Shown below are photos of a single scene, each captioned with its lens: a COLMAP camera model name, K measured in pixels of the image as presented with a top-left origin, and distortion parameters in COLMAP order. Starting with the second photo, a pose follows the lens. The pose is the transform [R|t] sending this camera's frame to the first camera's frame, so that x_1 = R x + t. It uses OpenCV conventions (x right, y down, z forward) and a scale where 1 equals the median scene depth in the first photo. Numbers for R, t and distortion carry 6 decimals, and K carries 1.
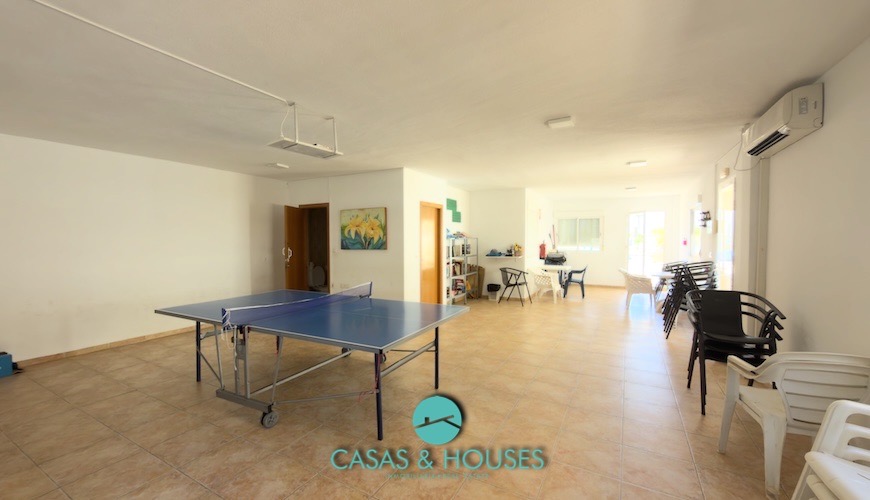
lens RADIAL K [[347.3, 0, 434.4], [0, 347.3, 249.2], [0, 0, 1]] dist [0.000370, -0.000027]
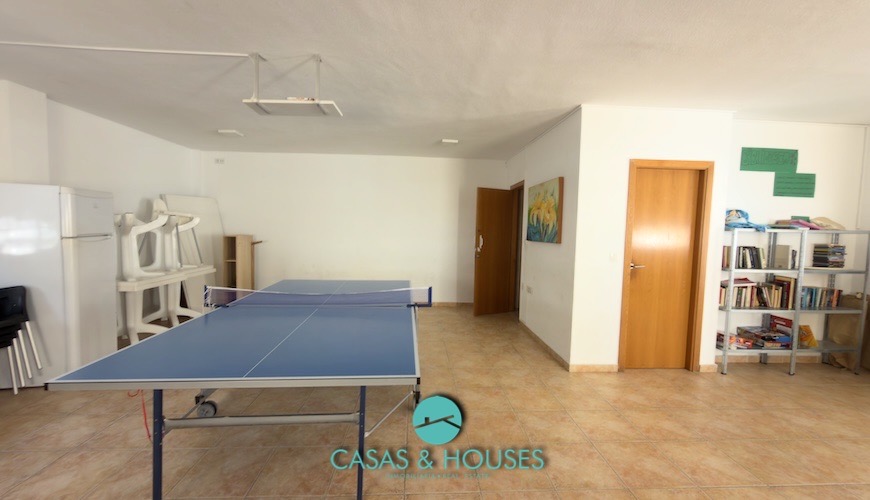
lens RADIAL K [[347.3, 0, 434.4], [0, 347.3, 249.2], [0, 0, 1]] dist [0.000370, -0.000027]
pose [[0.533570, 0.068122, -0.843008, 0.256764], [-0.047992, 0.997584, 0.050237, -0.008671], [0.844393, 0.013653, 0.535550, 0.427050]]
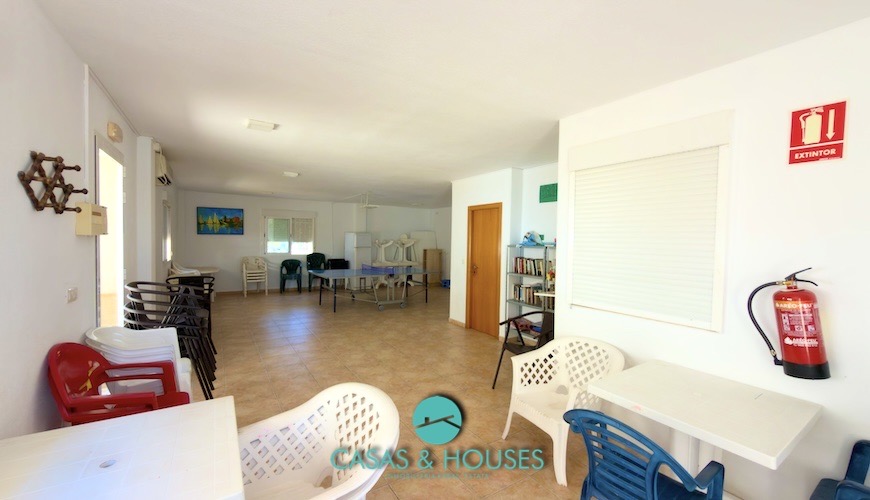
lens RADIAL K [[347.3, 0, 434.4], [0, 347.3, 249.2], [0, 0, 1]] dist [0.000370, -0.000027]
pose [[-0.482102, 0.018996, -0.875909, 0.811503], [-0.043286, 0.998028, 0.045469, -0.054618], [0.875045, 0.059835, -0.480329, 1.307910]]
